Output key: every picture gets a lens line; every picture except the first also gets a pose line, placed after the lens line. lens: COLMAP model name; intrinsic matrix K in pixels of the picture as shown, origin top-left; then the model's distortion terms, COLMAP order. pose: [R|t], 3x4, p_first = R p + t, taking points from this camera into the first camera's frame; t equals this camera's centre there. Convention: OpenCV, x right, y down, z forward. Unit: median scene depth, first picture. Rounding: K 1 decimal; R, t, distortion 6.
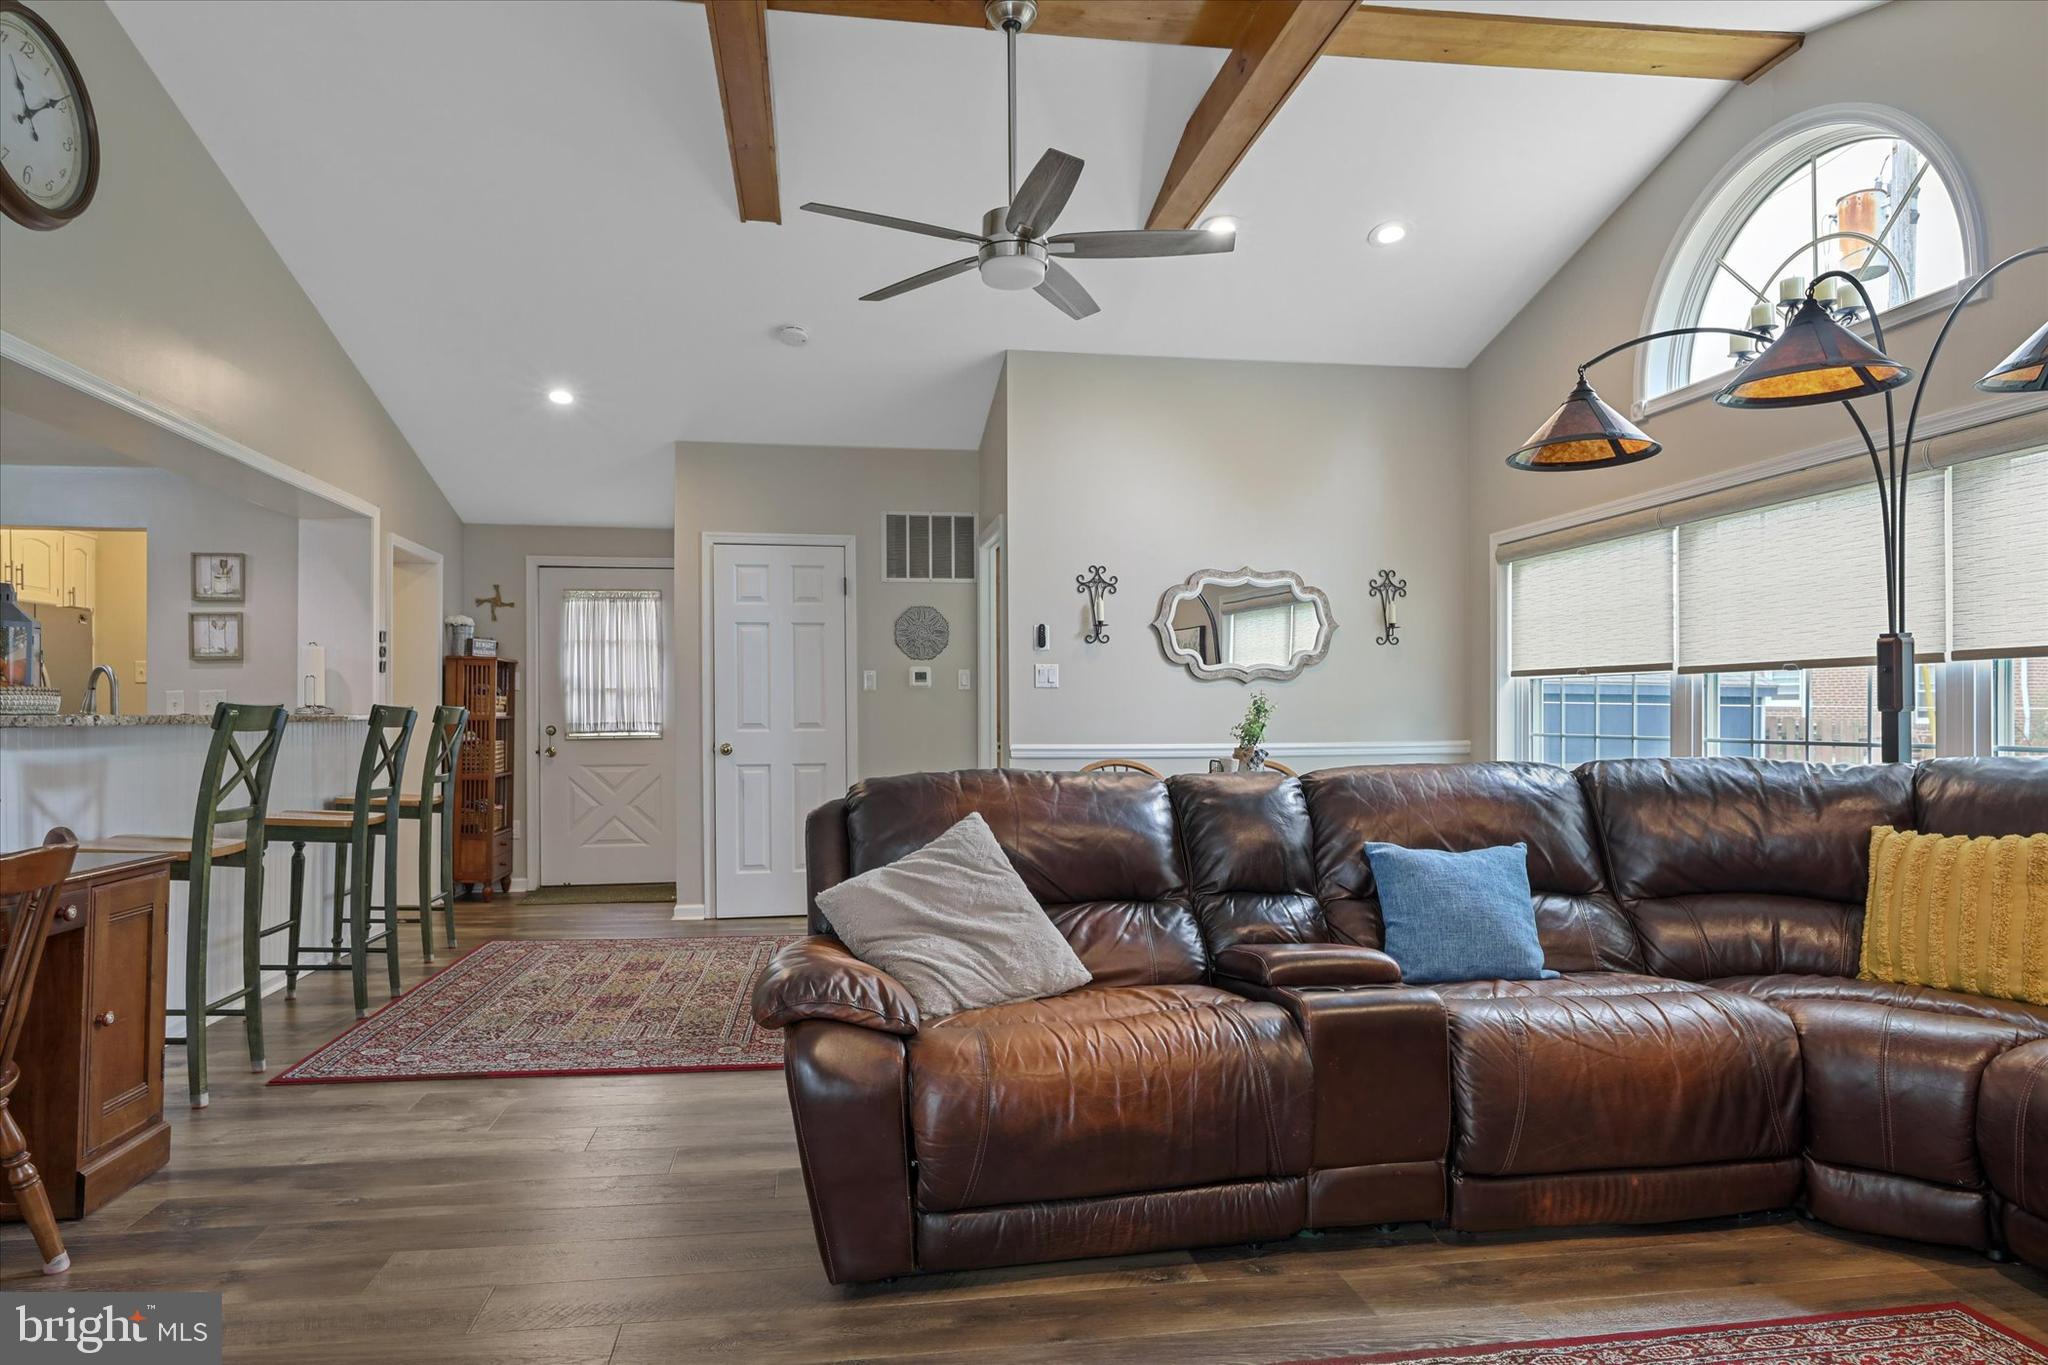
lens RADIAL K [[1226.7, 0, 1008.4], [0, 1226.7, 714.1], [0, 0, 1]] dist [-0.020526, 0.002307]
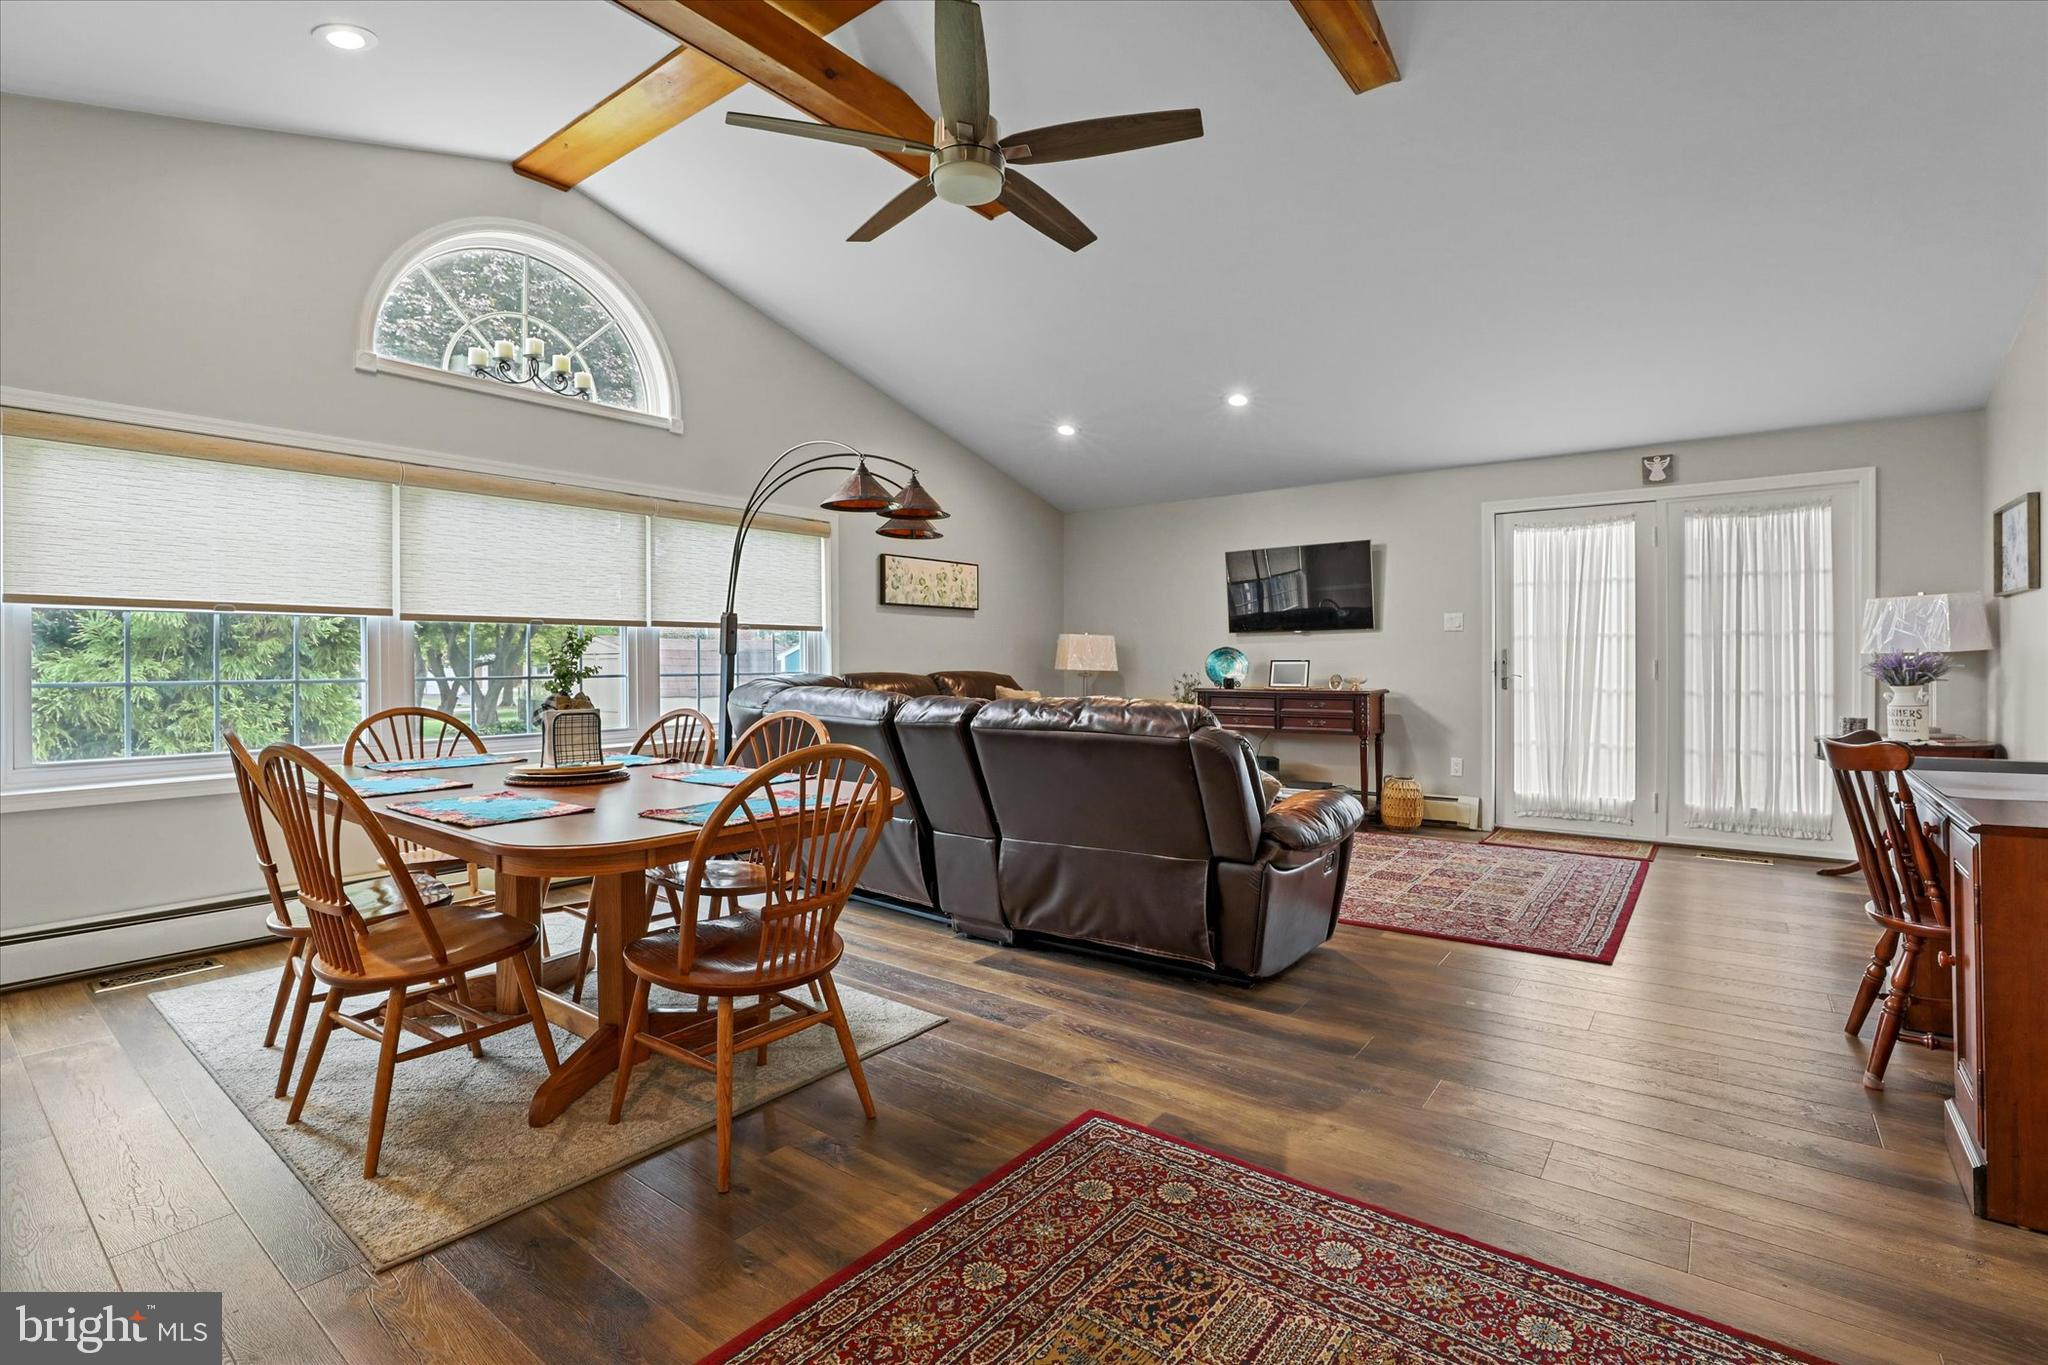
lens RADIAL K [[942.5, 0, 1011.8], [0, 942.5, 674.0], [0, 0, 1]] dist [-0.028518, -0.000698]
pose [[-0.681759, -0.009849, 0.731510, -0.472067], [0.002339, 0.999875, 0.015642, 0.004085], [-0.731573, 0.012375, -0.681651, 1.267788]]
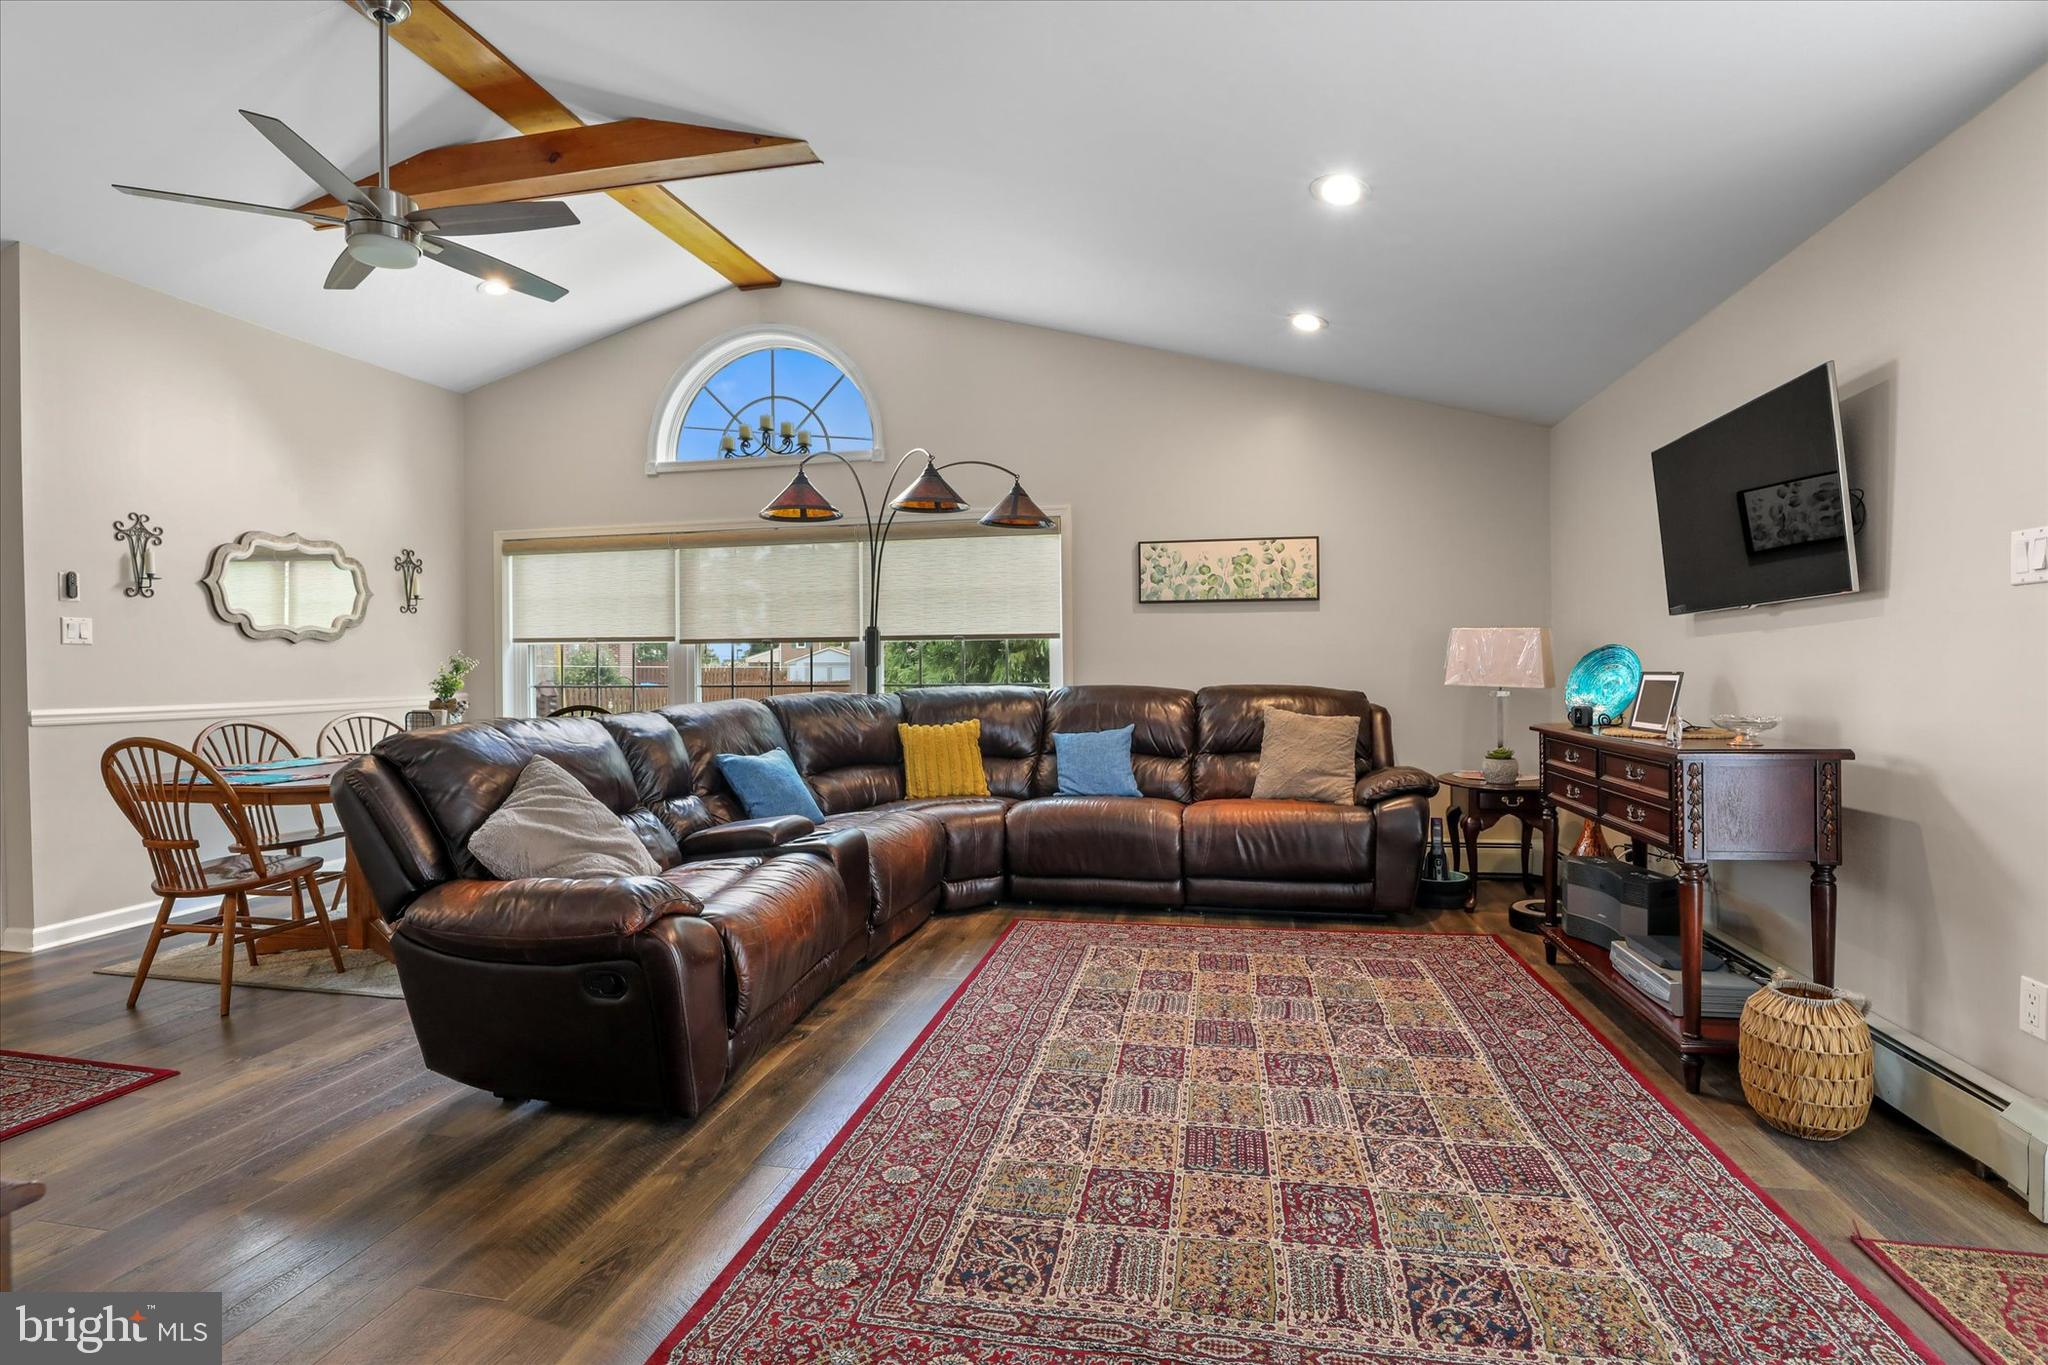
lens RADIAL K [[966.6, 0, 1025.2], [0, 966.6, 684.0], [0, 0, 1]] dist [-0.033365, 0.000564]
pose [[0.350165, -0.018400, 0.936507, -0.487478], [0.007564, 0.999830, 0.016816, 0.001172], [-0.936657, 0.001196, 0.350245, 0.171572]]
